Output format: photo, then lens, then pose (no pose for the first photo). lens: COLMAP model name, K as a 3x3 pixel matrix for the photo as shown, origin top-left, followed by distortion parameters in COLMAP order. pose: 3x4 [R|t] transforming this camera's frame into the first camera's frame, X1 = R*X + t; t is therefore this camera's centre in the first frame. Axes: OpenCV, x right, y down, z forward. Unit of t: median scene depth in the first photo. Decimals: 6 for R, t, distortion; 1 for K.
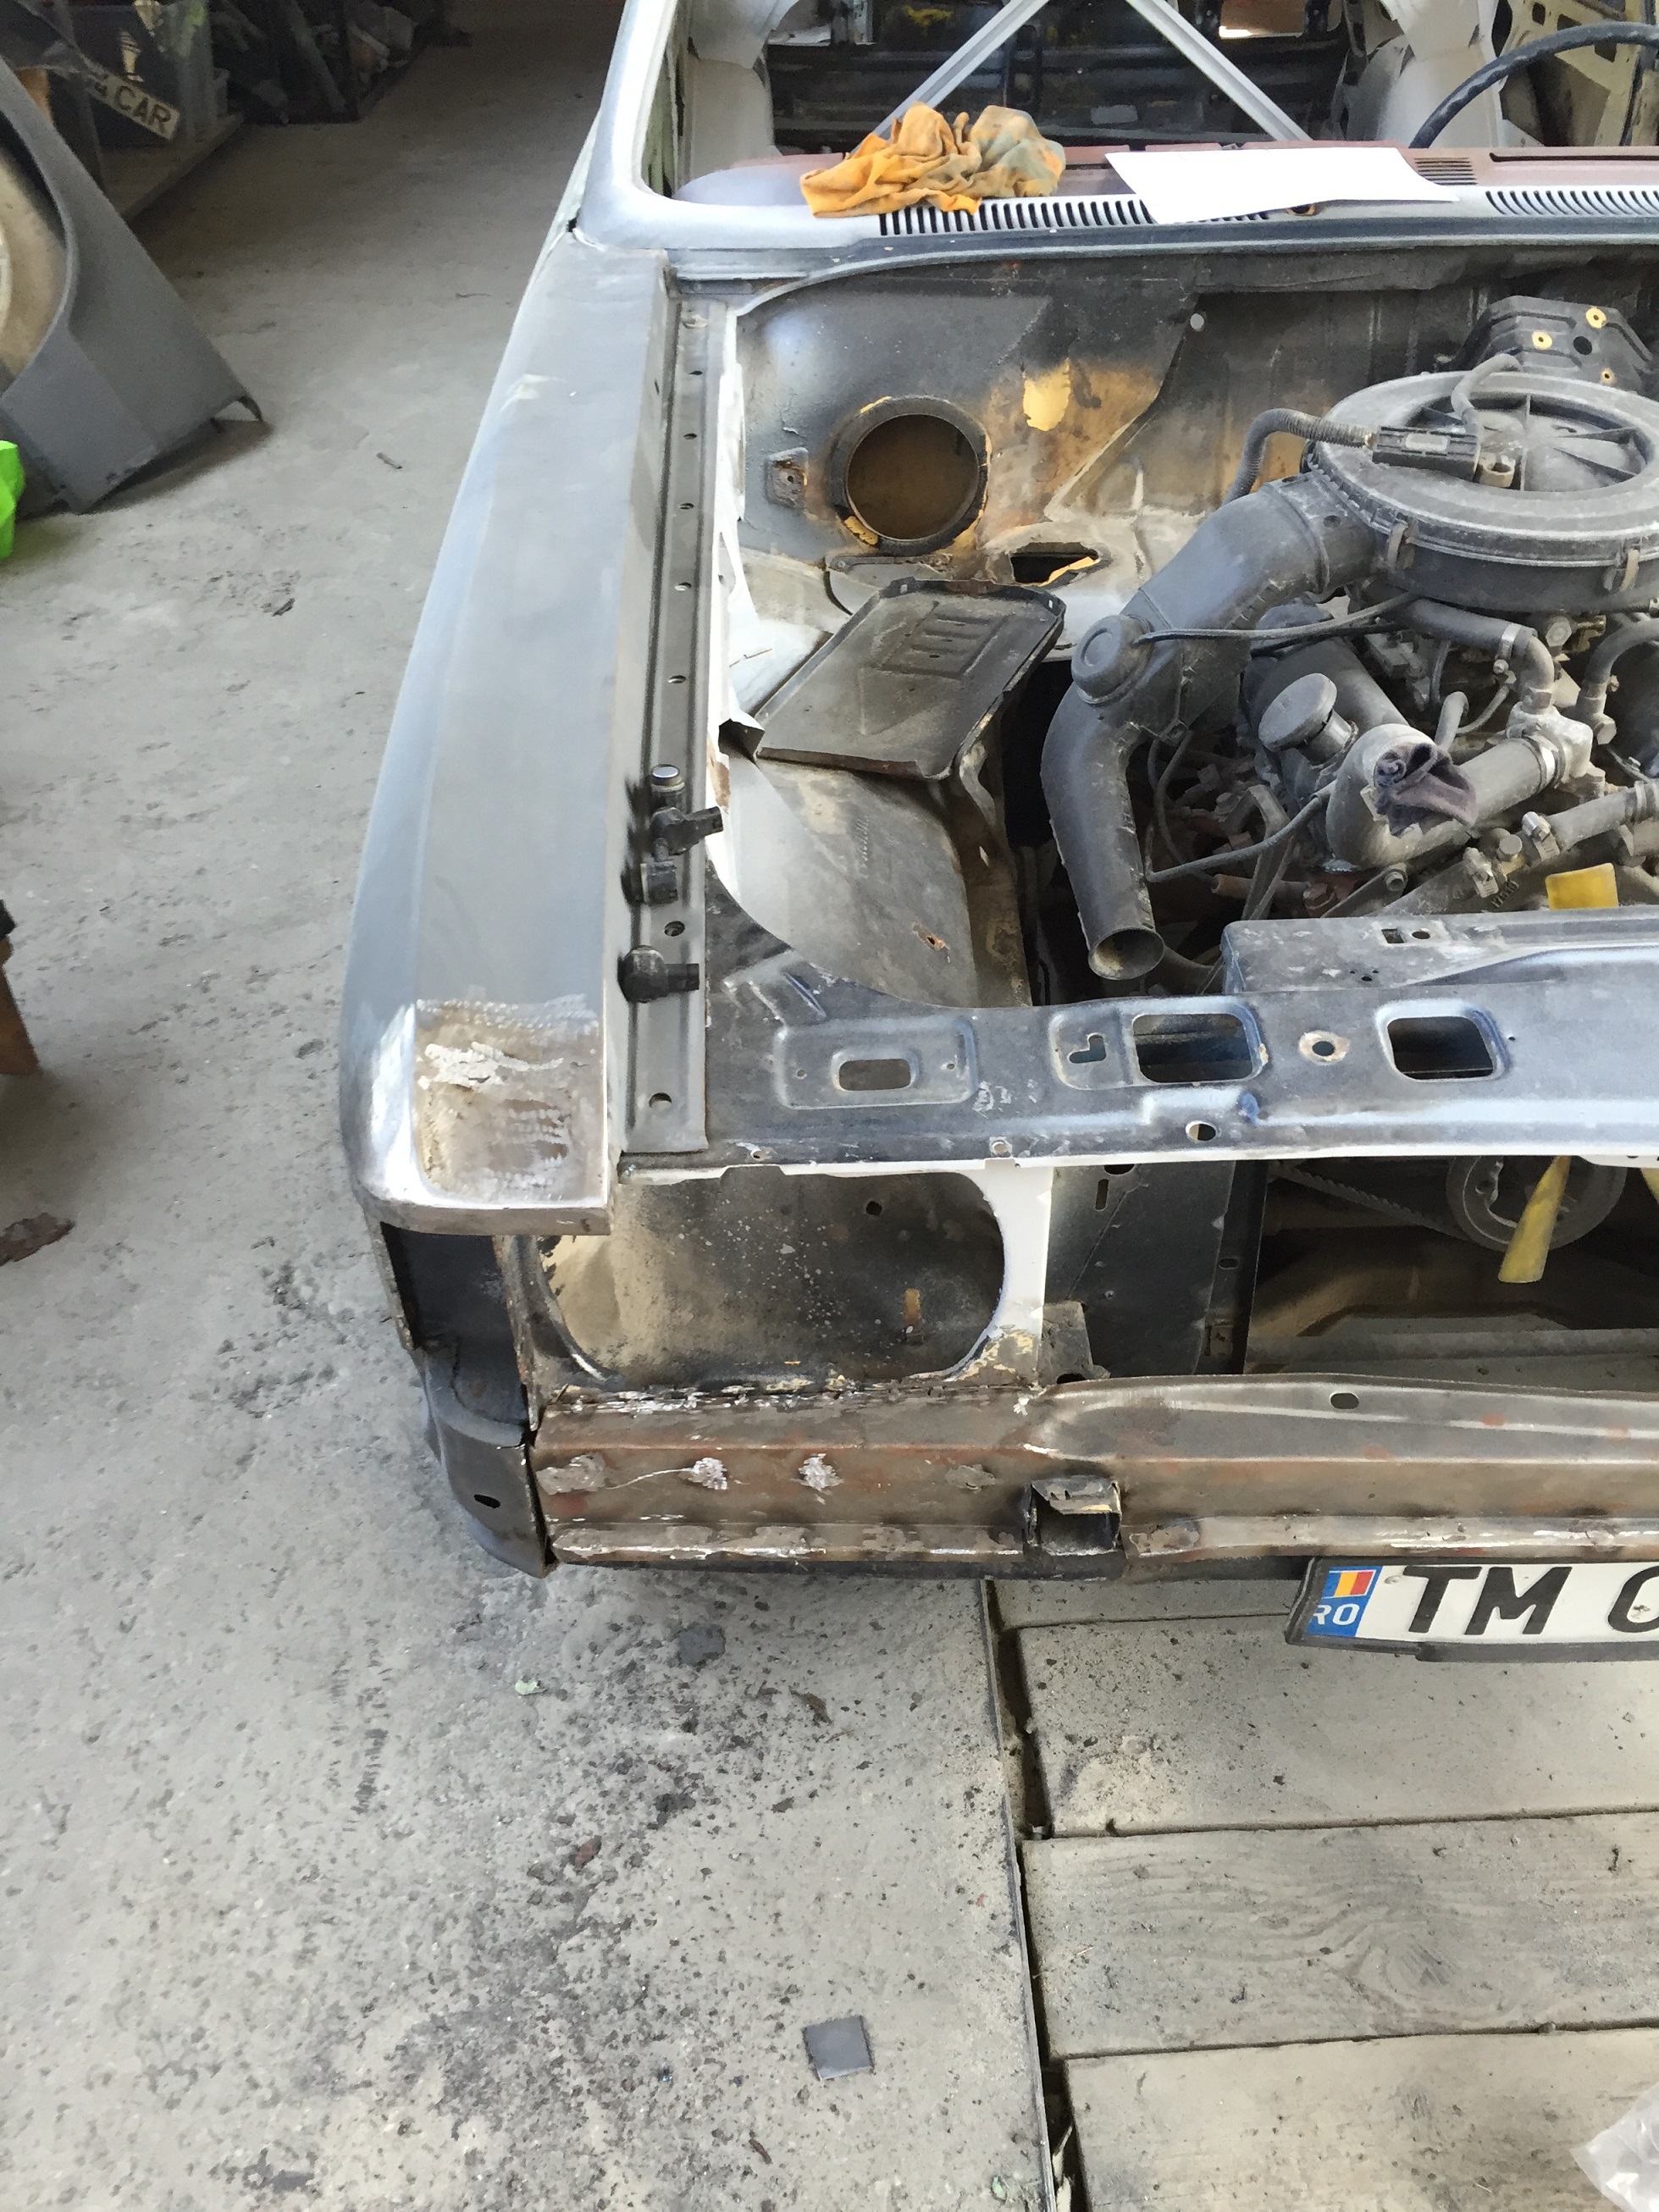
lens RADIAL K [[1938.2, 0, 874.2], [0, 1938.2, 1124.5], [0, 0, 1]] dist [0.084571, -0.137075]
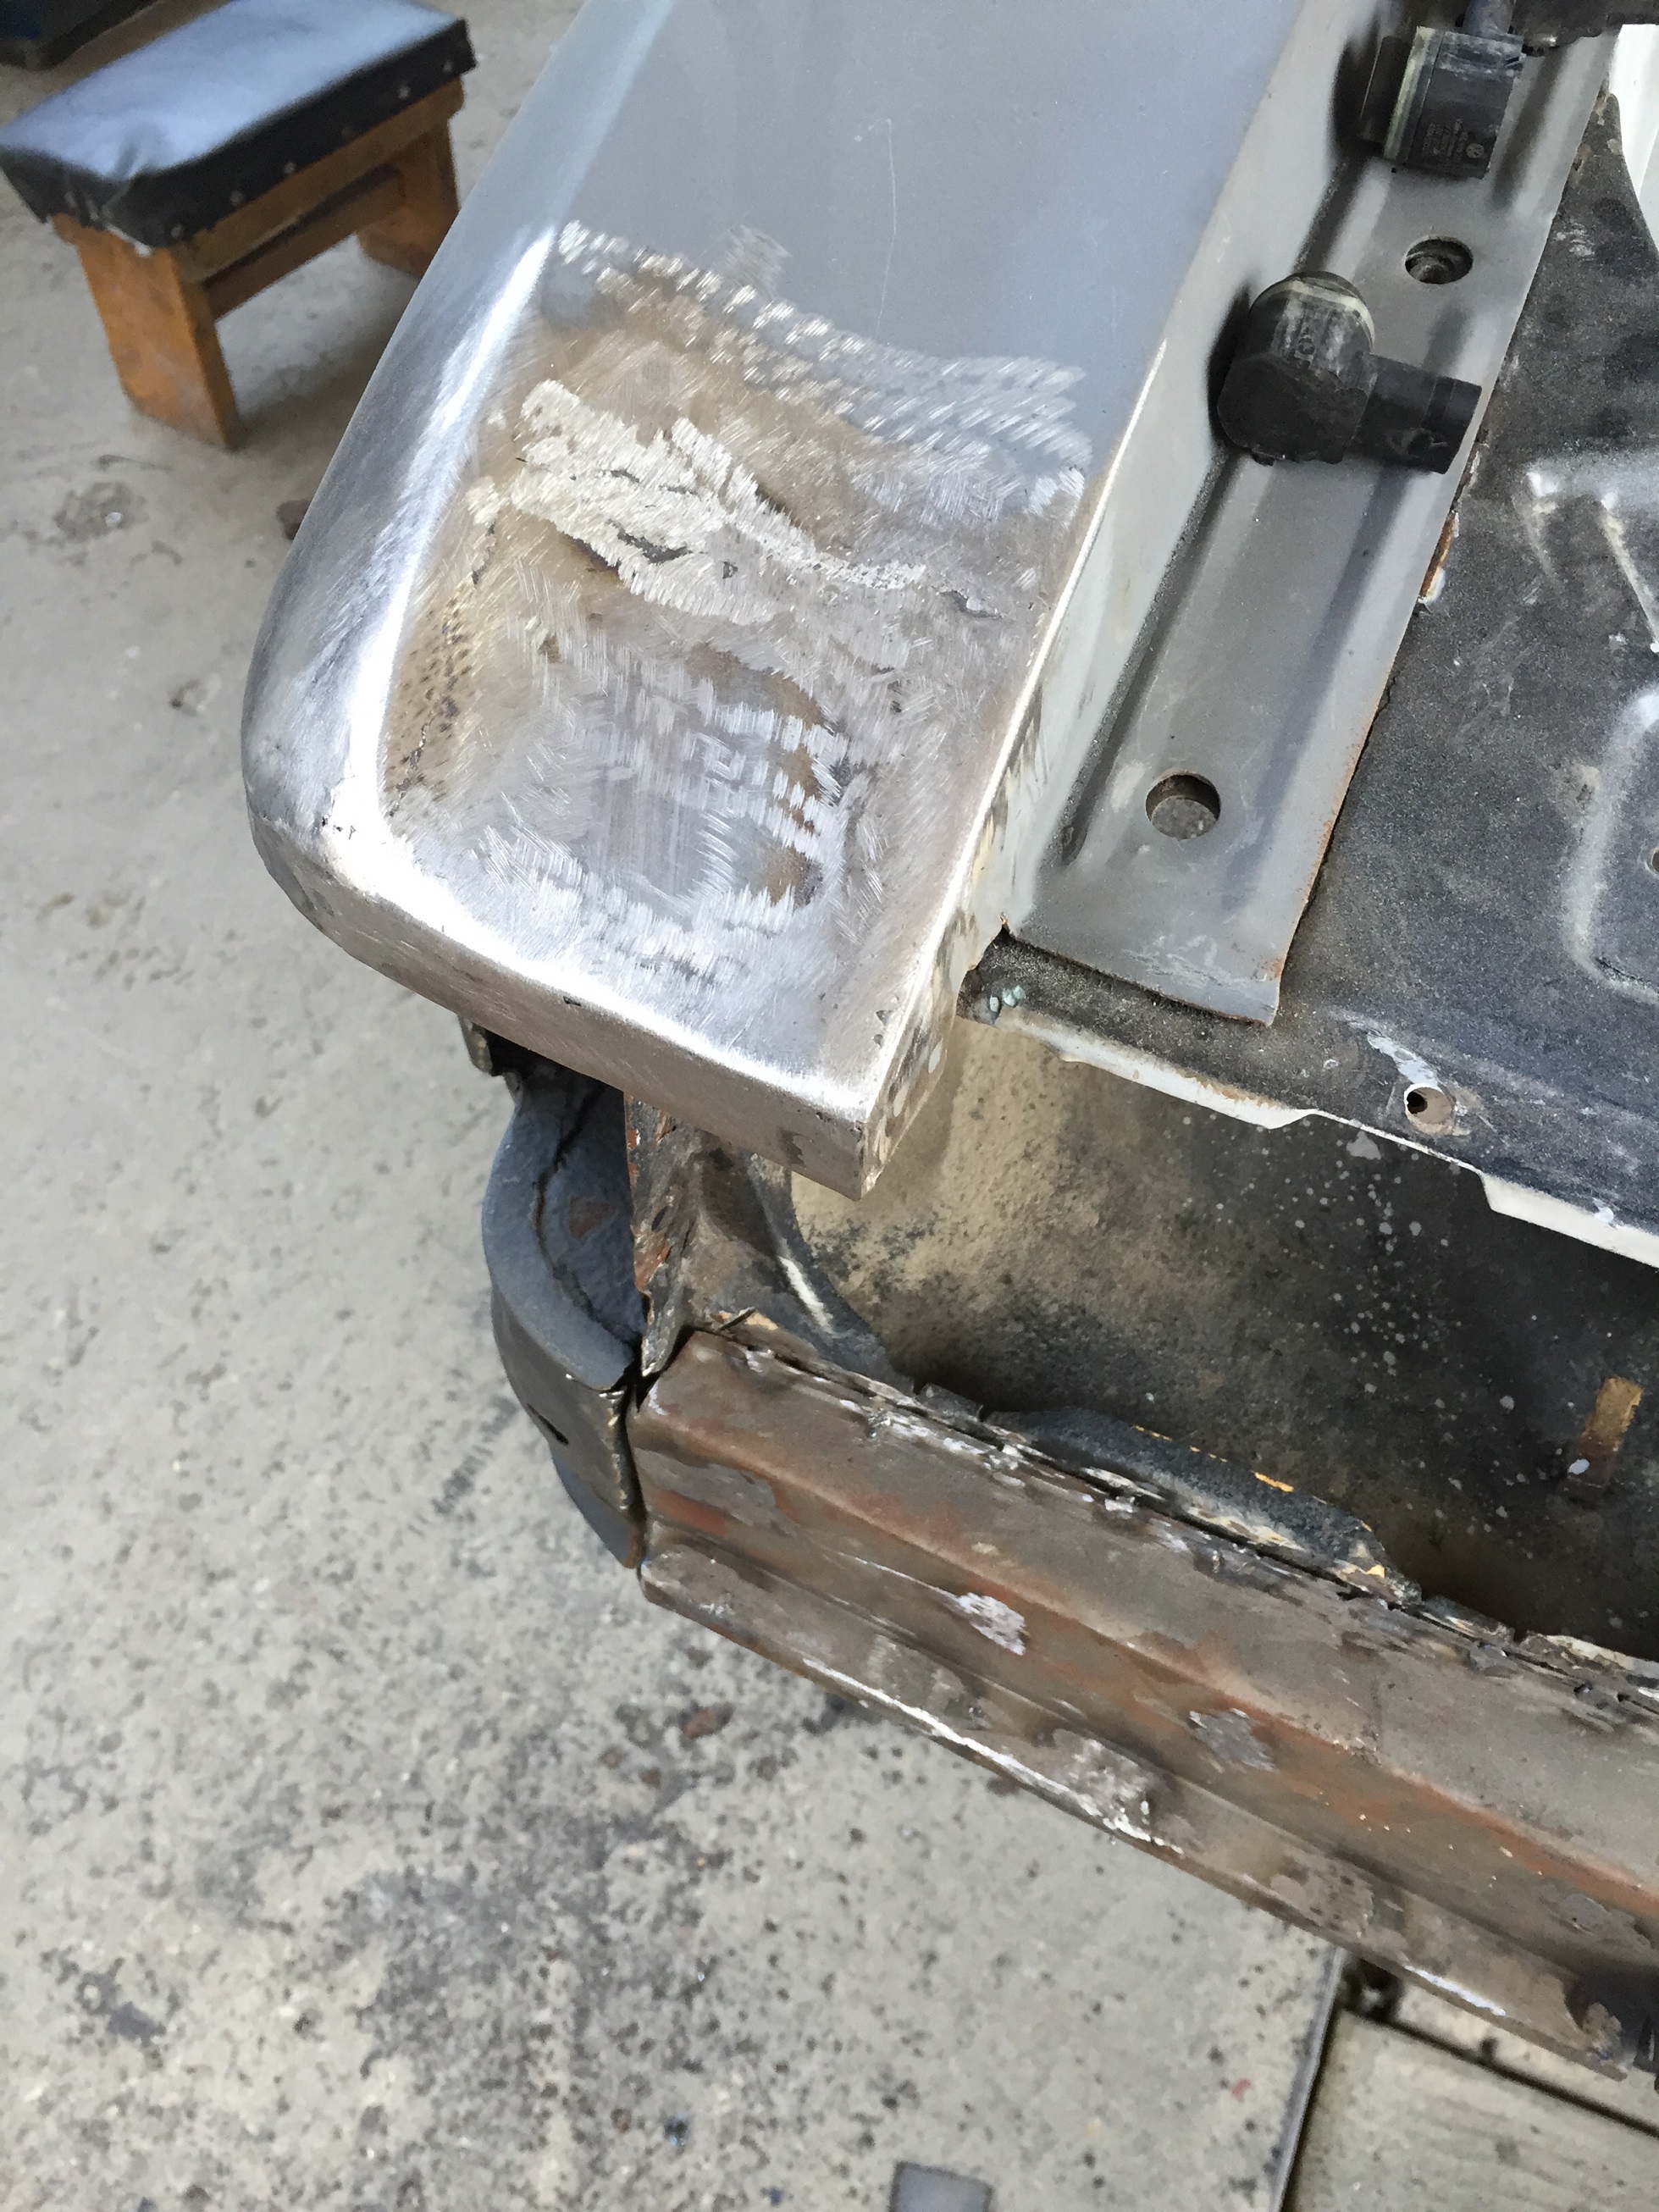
lens RADIAL K [[1938.2, 0, 836.4], [0, 1938.2, 1120.4], [0, 0, 1]] dist [0.084571, -0.137075]
pose [[0.901405, 0.382296, -0.203270, -0.052215], [-0.311640, 0.898771, 0.308369, -0.029913], [0.300581, -0.214618, 0.929295, 0.458323]]
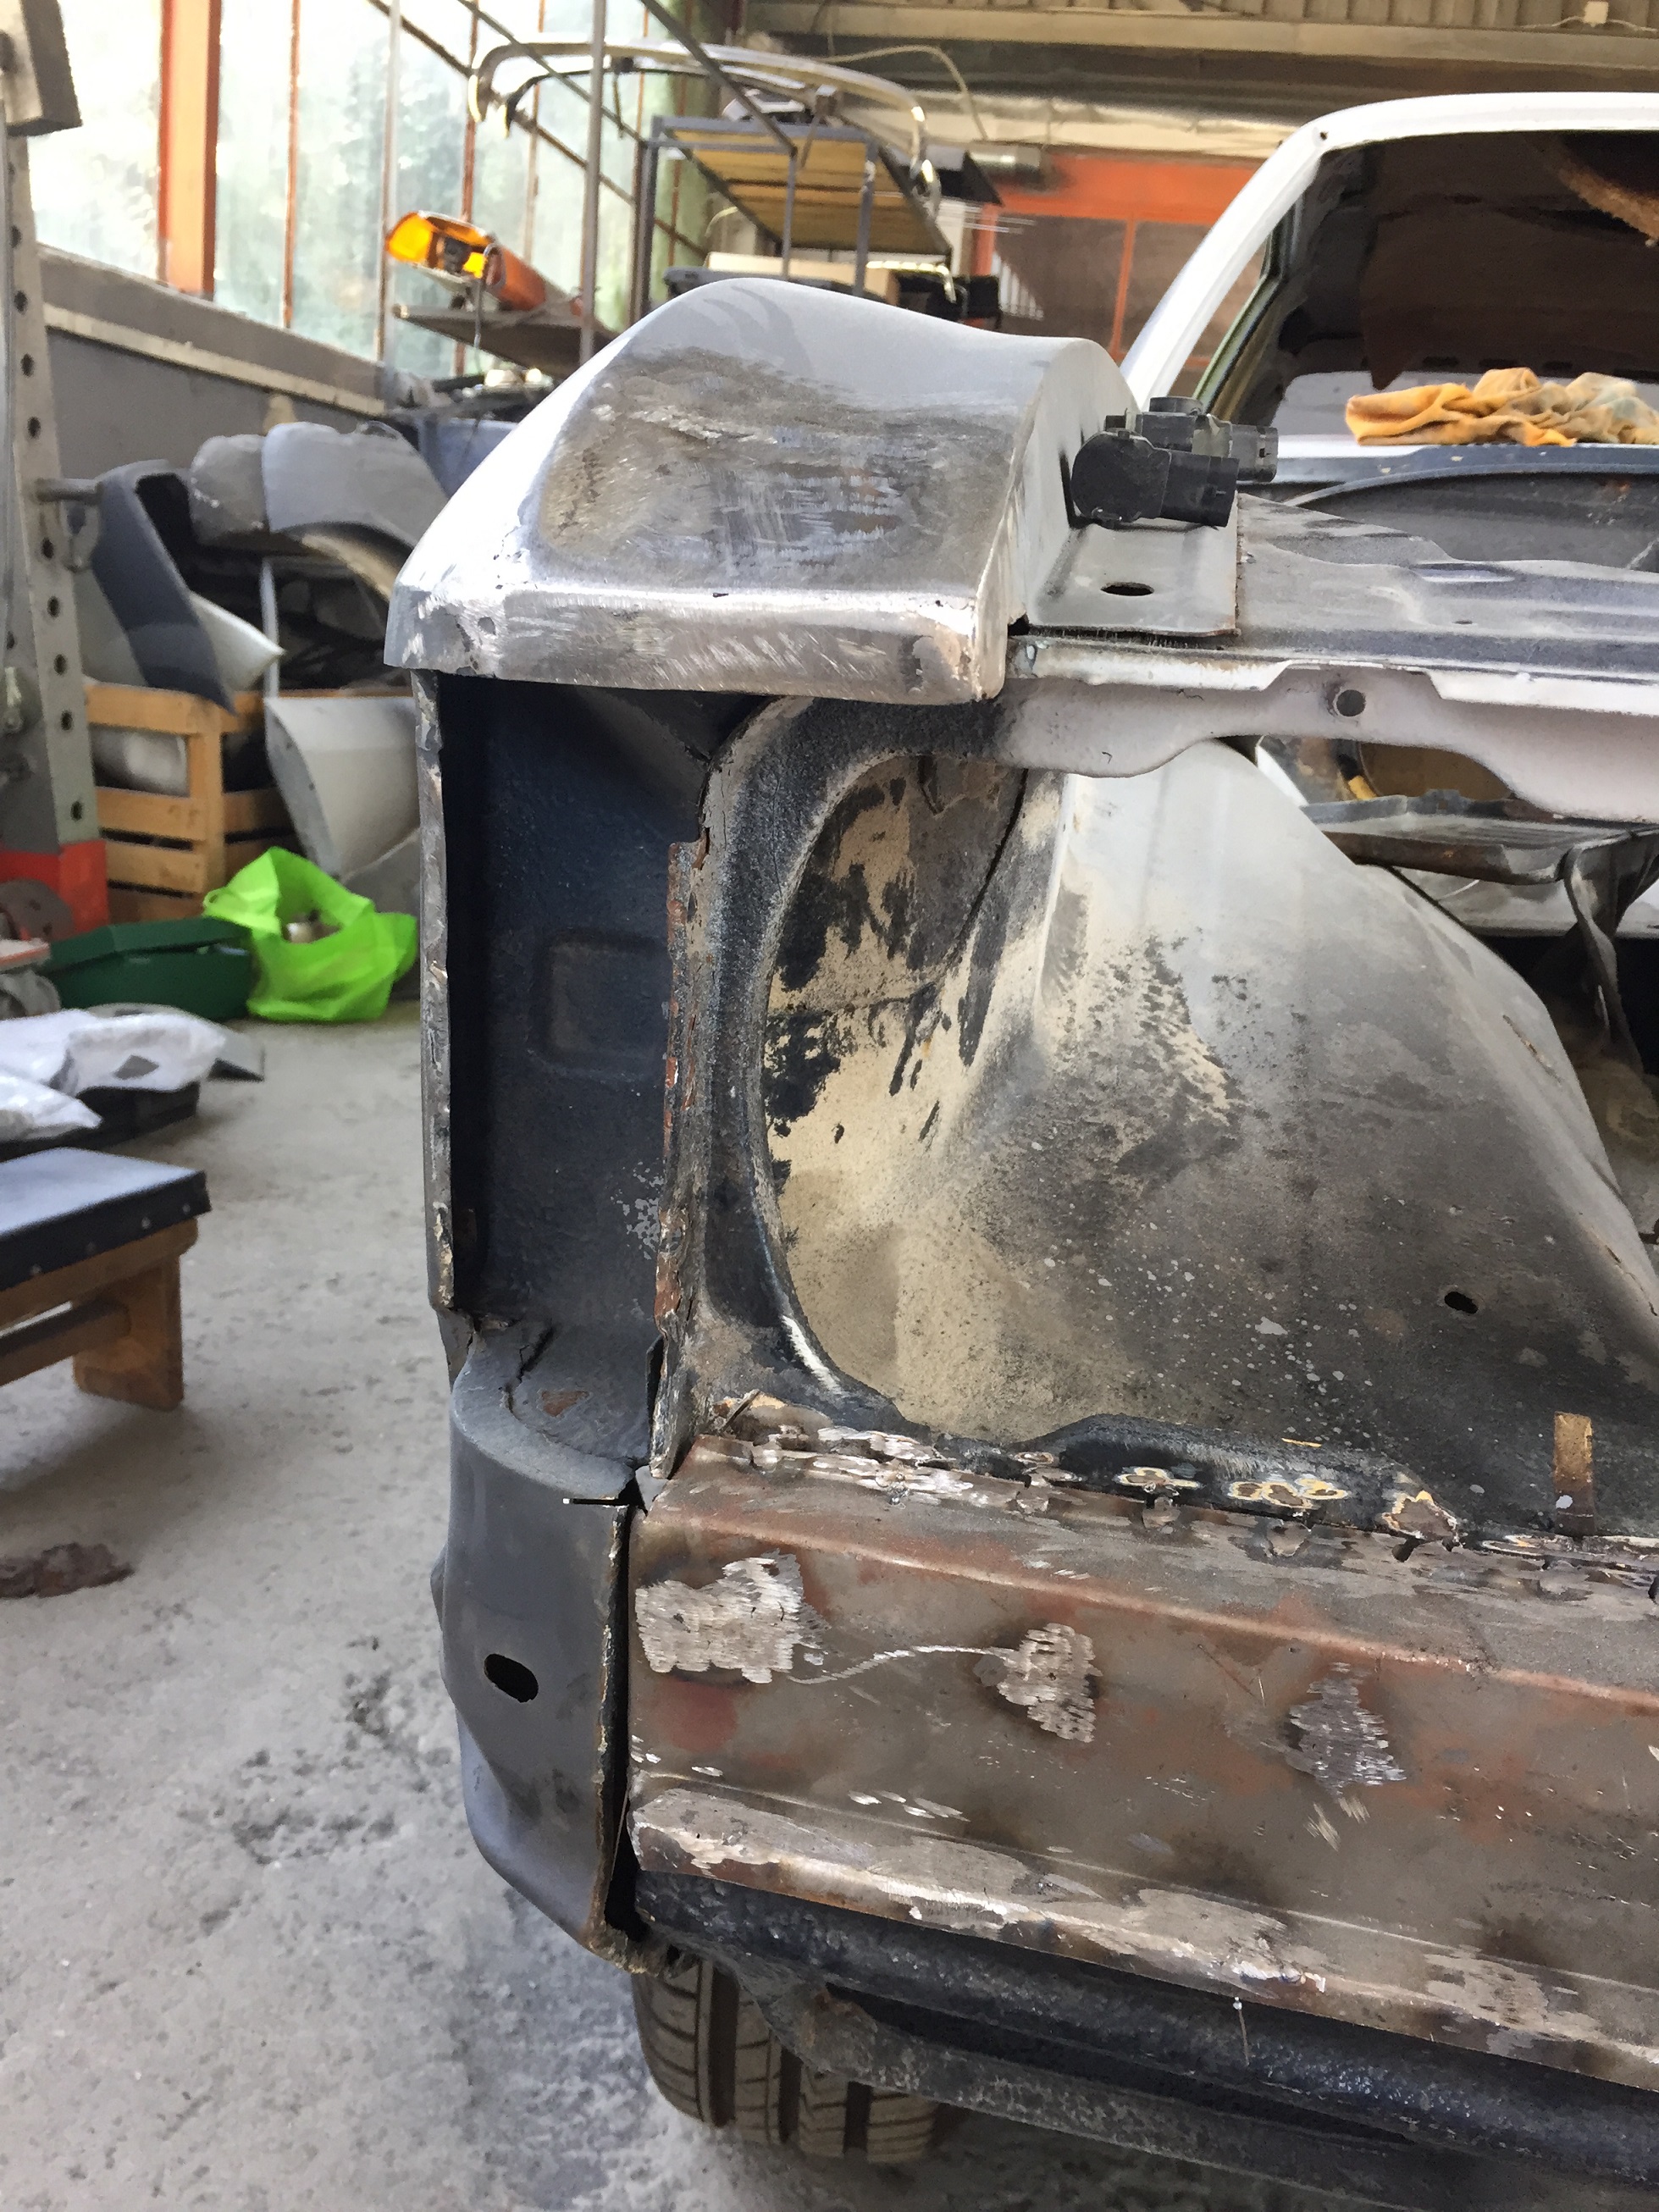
lens RADIAL K [[1938.2, 0, 840.2], [0, 1938.2, 1118.4], [0, 0, 1]] dist [0.084571, -0.137075]
pose [[0.970078, 0.137513, -0.200097, -0.047110], [-0.206862, 0.899585, -0.384649, 0.177329], [0.127110, 0.414532, 0.901114, 0.441634]]
